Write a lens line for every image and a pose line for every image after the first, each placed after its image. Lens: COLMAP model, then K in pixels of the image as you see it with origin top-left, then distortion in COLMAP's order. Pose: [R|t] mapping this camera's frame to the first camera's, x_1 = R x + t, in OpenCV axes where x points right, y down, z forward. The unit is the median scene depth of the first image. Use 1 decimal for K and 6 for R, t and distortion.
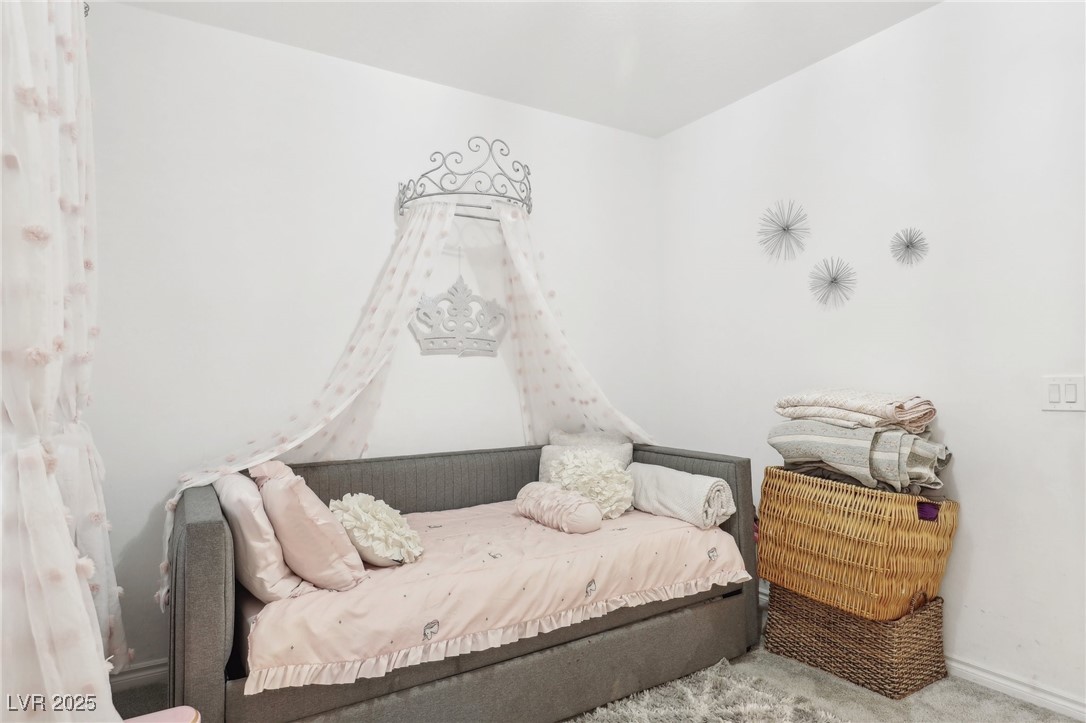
lens RADIAL K [[609.1, 0, 544.5], [0, 609.1, 381.9], [0, 0, 1]] dist [0.001928, 0.000260]
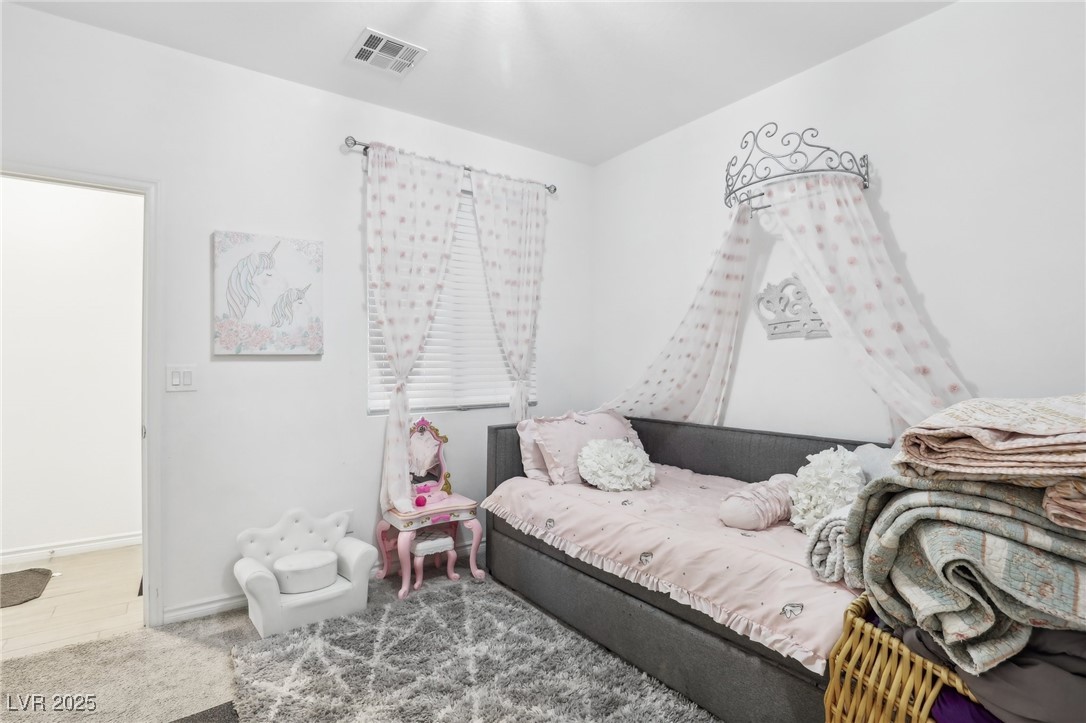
lens RADIAL K [[526.5, 0, 543.9], [0, 526.5, 349.7], [0, 0, 1]] dist [-0.036778, -0.000321]
pose [[0.073629, -0.015442, -0.997166, 0.954384], [-0.002711, 0.999873, -0.015684, -0.014349], [0.997282, 0.003858, 0.073578, 0.727524]]
